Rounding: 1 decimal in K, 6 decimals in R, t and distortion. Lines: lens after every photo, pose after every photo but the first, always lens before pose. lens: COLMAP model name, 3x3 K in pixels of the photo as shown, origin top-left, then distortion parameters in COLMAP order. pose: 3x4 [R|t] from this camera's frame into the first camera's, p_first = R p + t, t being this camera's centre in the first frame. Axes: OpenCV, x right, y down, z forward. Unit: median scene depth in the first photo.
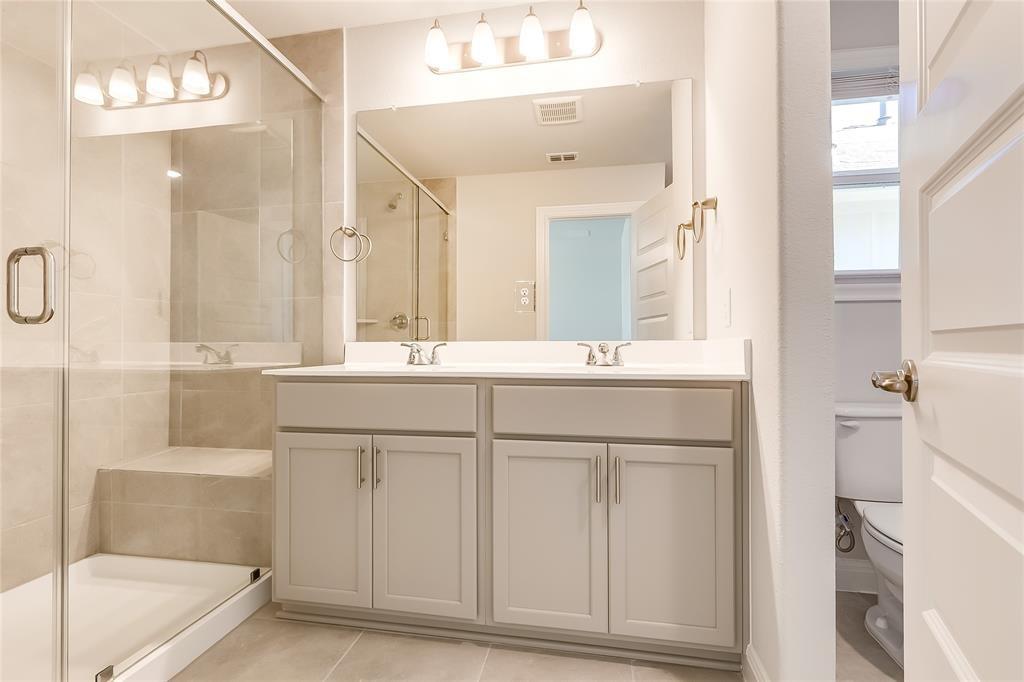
lens RADIAL K [[460.4, 0, 508.7], [0, 460.4, 344.0], [0, 0, 1]] dist [0.000964, 0.000542]
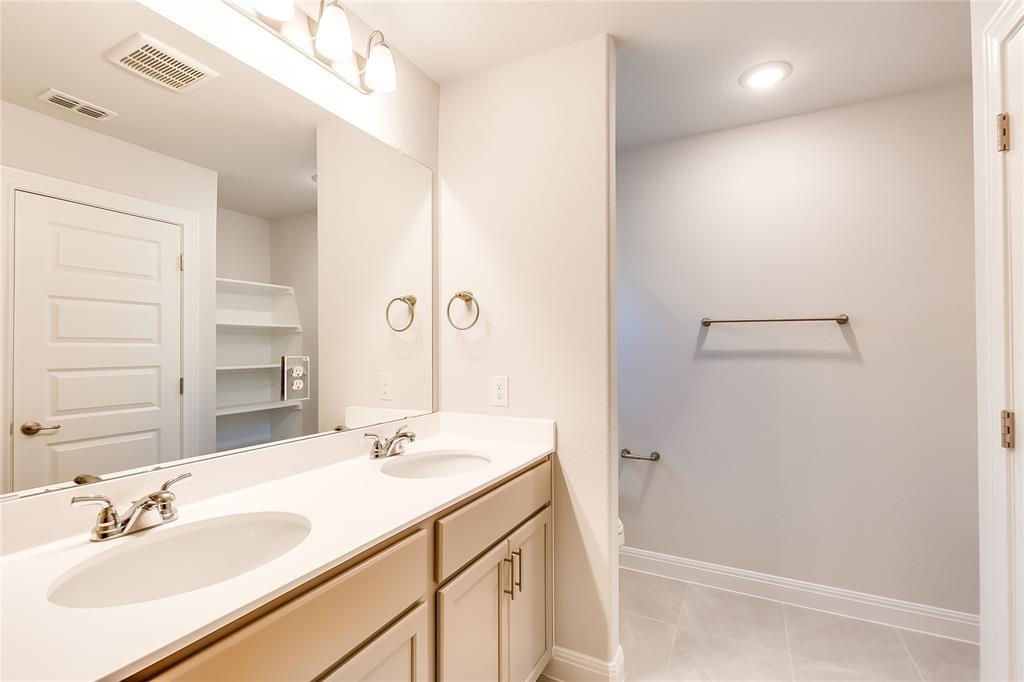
lens RADIAL K [[460.4, 0, 508.7], [0, 460.4, 344.0], [0, 0, 1]] dist [0.000964, 0.000542]
pose [[0.296321, 0.012763, 0.955003, -0.747047], [-0.005435, 0.999917, -0.011677, -0.202715], [-0.955073, -0.001730, 0.296366, 0.655045]]
